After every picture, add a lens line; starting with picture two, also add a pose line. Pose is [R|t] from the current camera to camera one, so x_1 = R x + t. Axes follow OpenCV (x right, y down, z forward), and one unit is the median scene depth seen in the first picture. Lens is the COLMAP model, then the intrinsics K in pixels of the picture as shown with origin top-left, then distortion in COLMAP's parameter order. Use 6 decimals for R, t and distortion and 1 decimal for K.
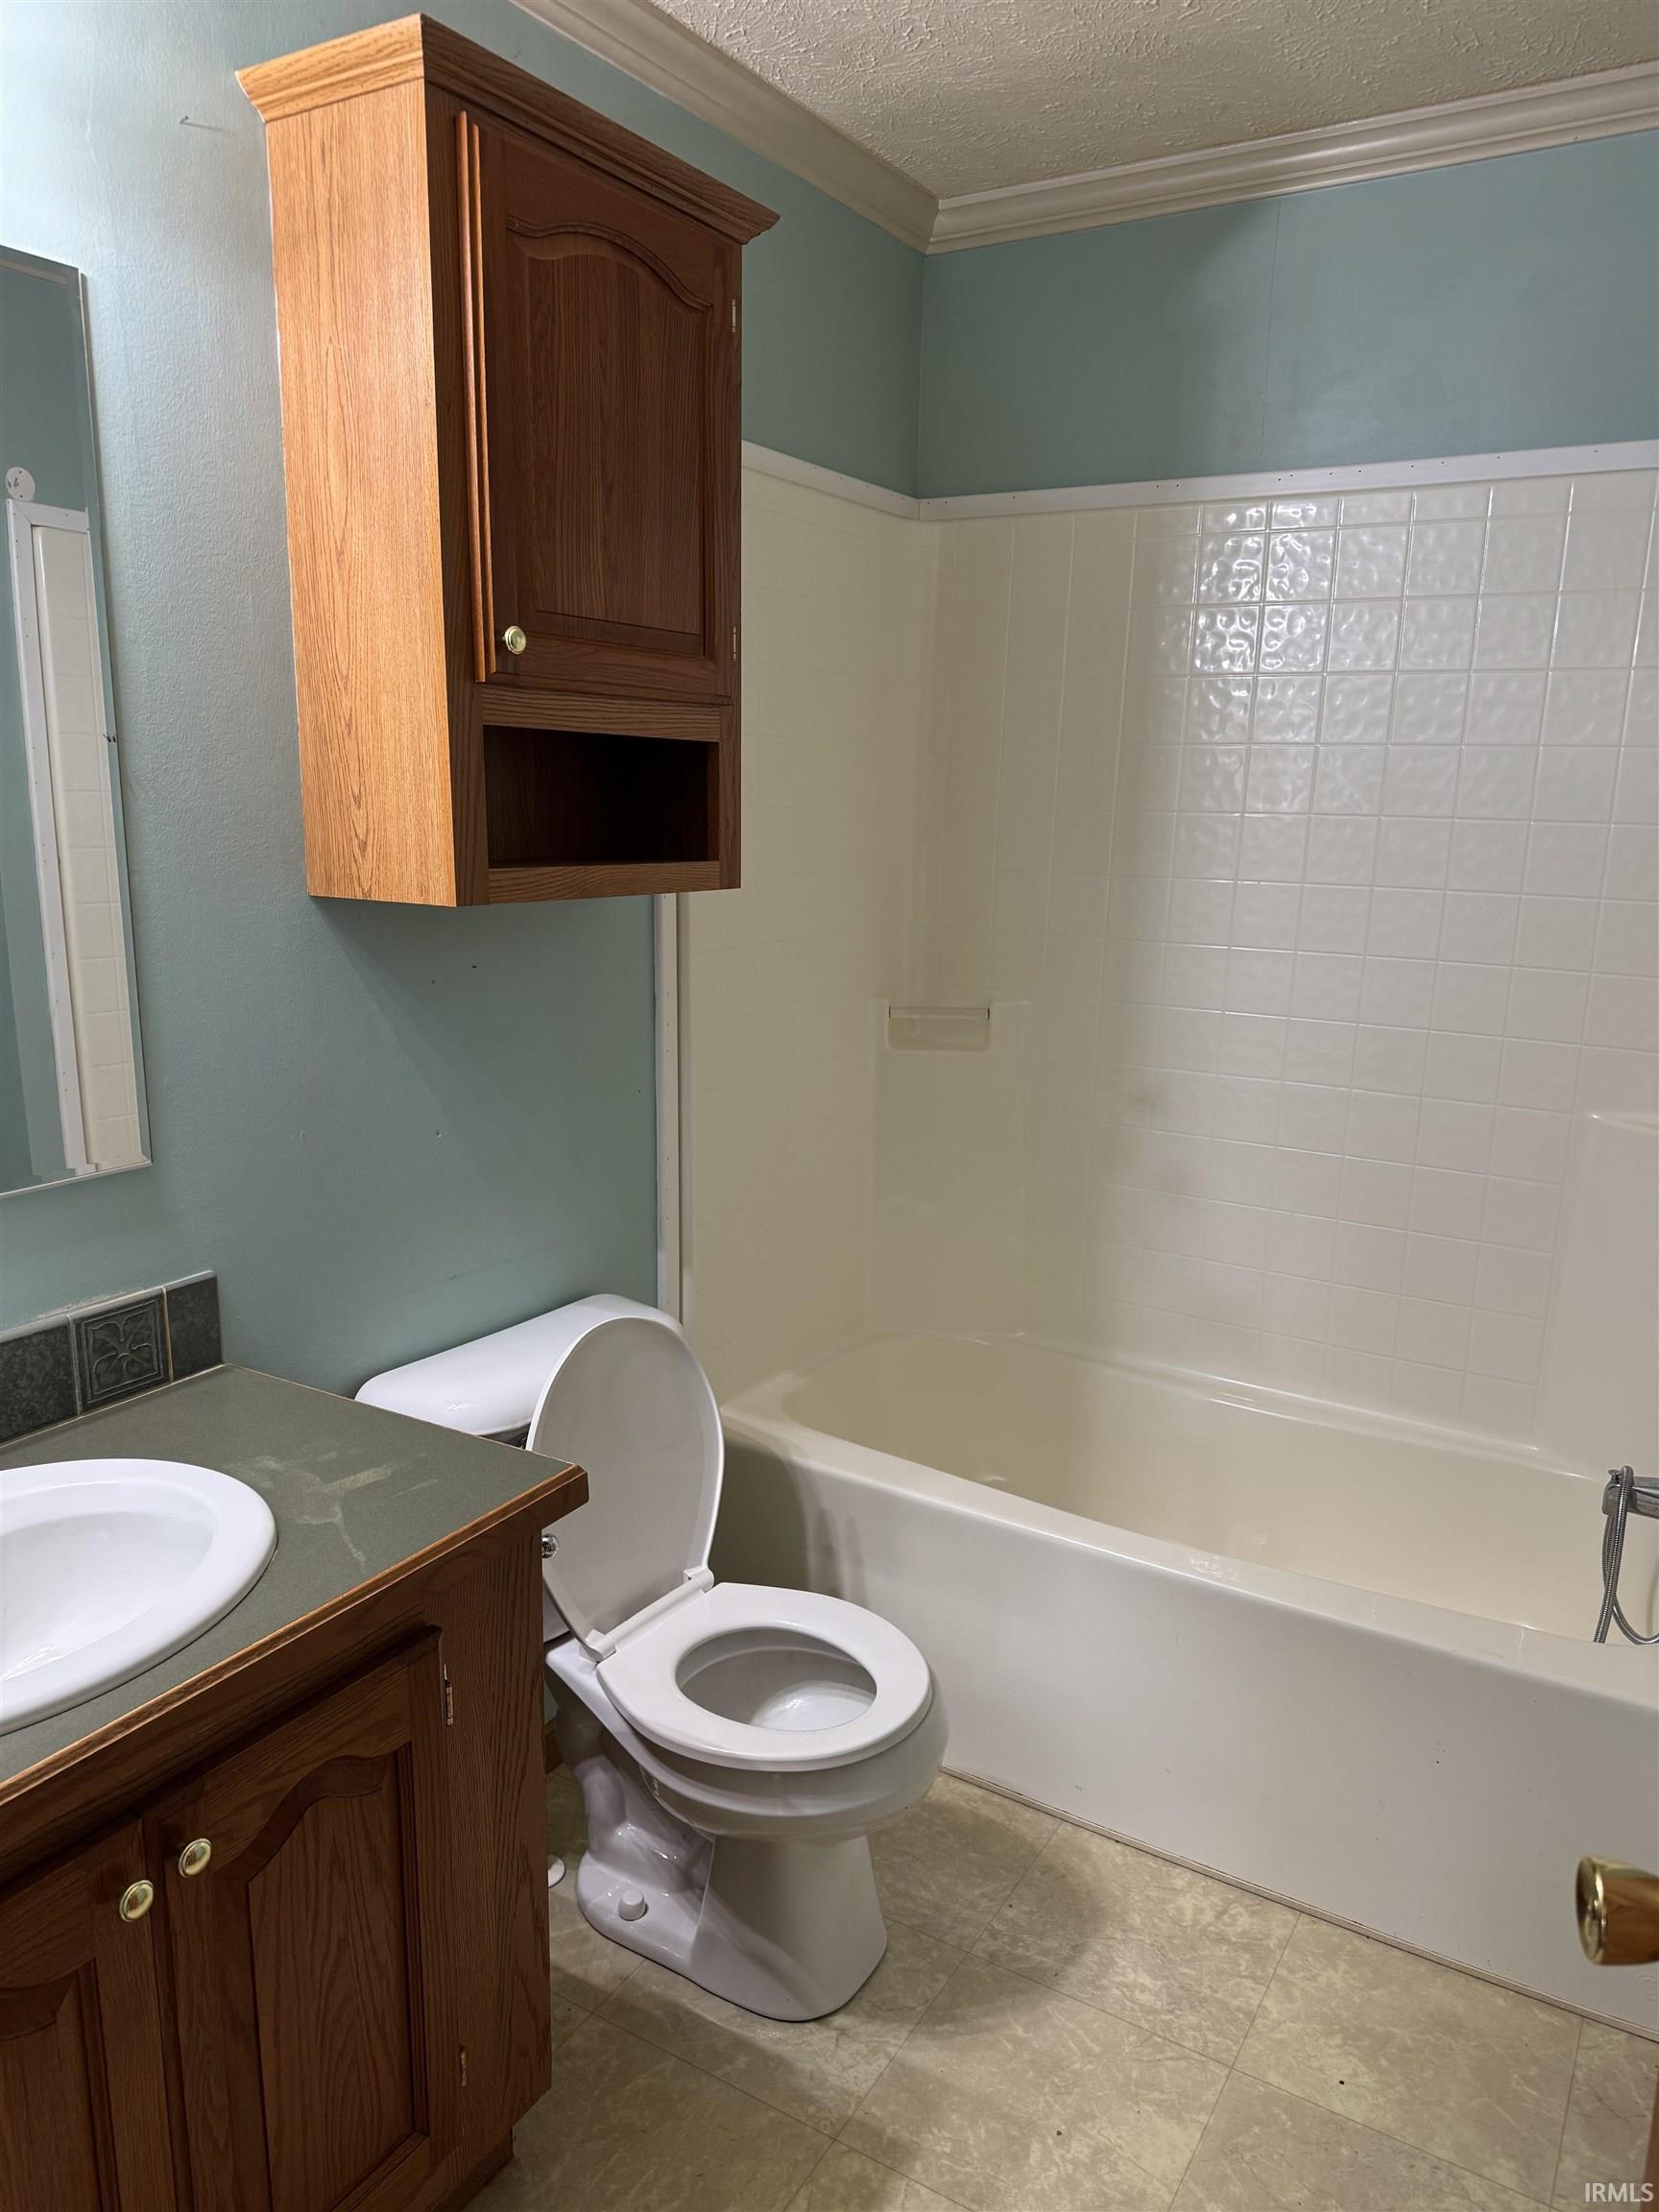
lens RADIAL K [[1547.6, 0, 829.5], [0, 1547.6, 1106.0], [0, 0, 1]] dist [0.042882, -0.052353]
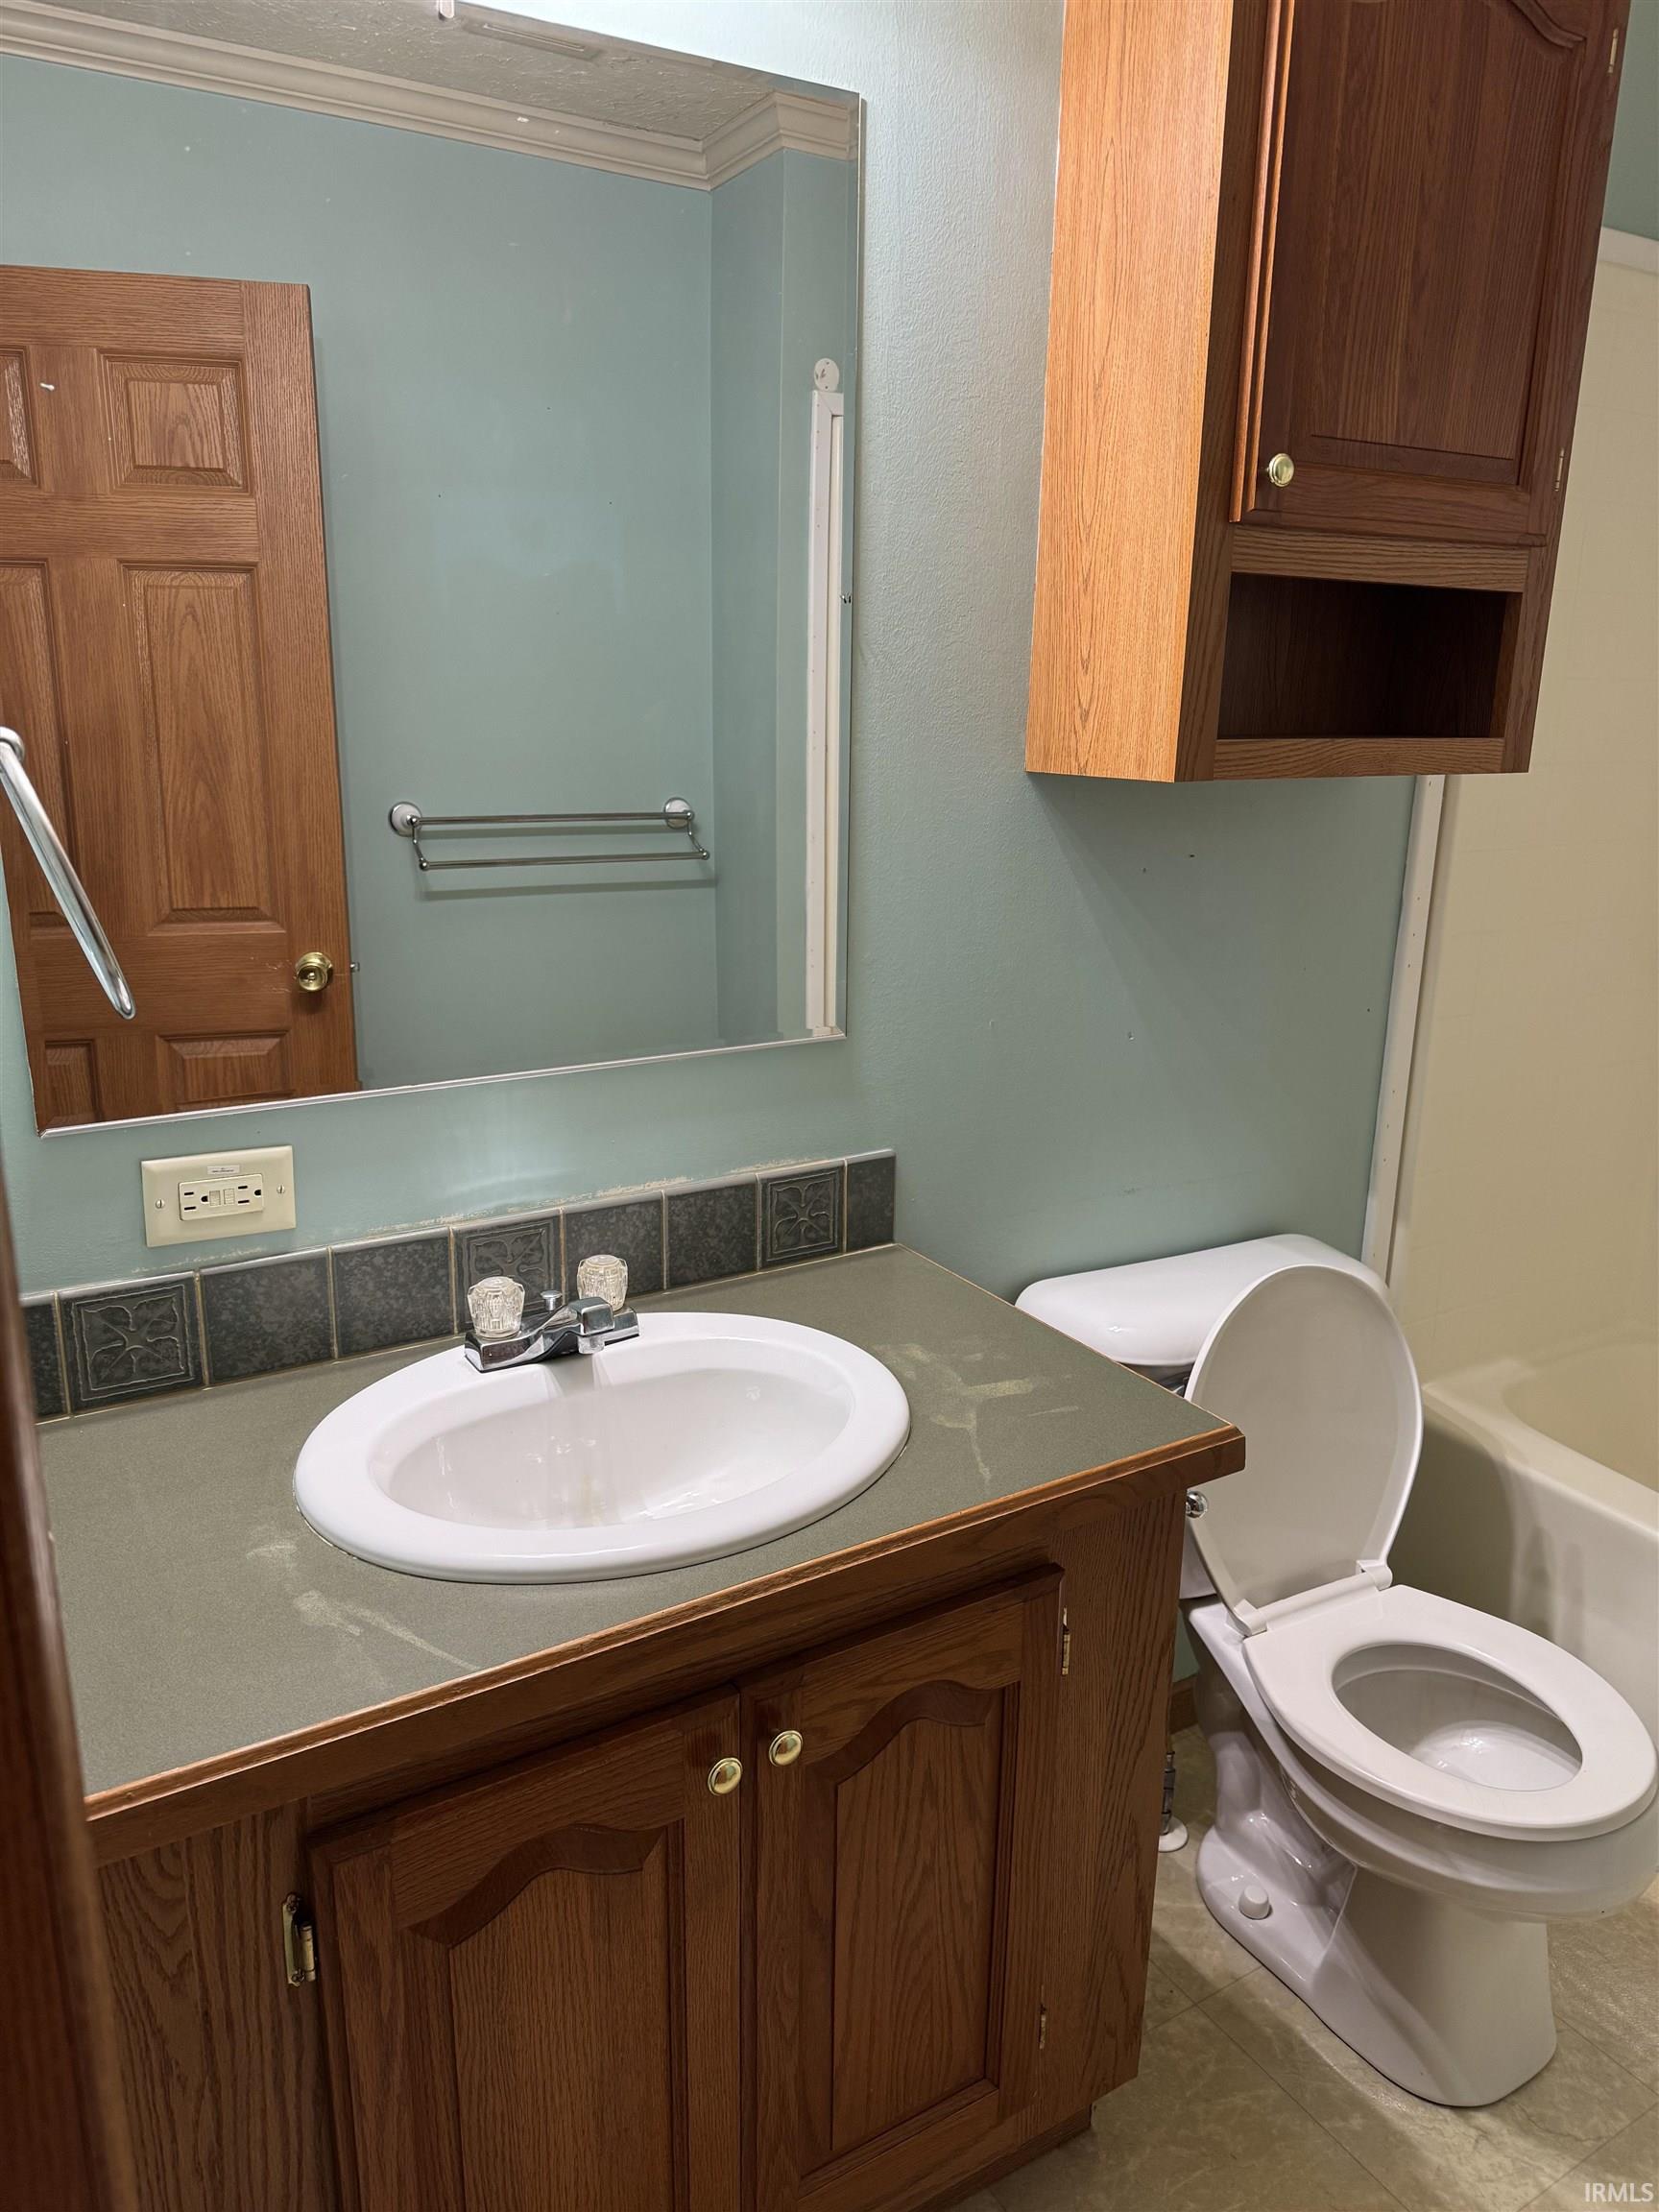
lens RADIAL K [[1547.6, 0, 829.5], [0, 1547.6, 1106.0], [0, 0, 1]] dist [0.042882, -0.052353]
pose [[0.890103, 0.119204, -0.439895, -0.002847], [-0.093767, 0.992439, 0.079201, 0.004516], [0.446010, -0.029249, 0.894550, 0.104142]]
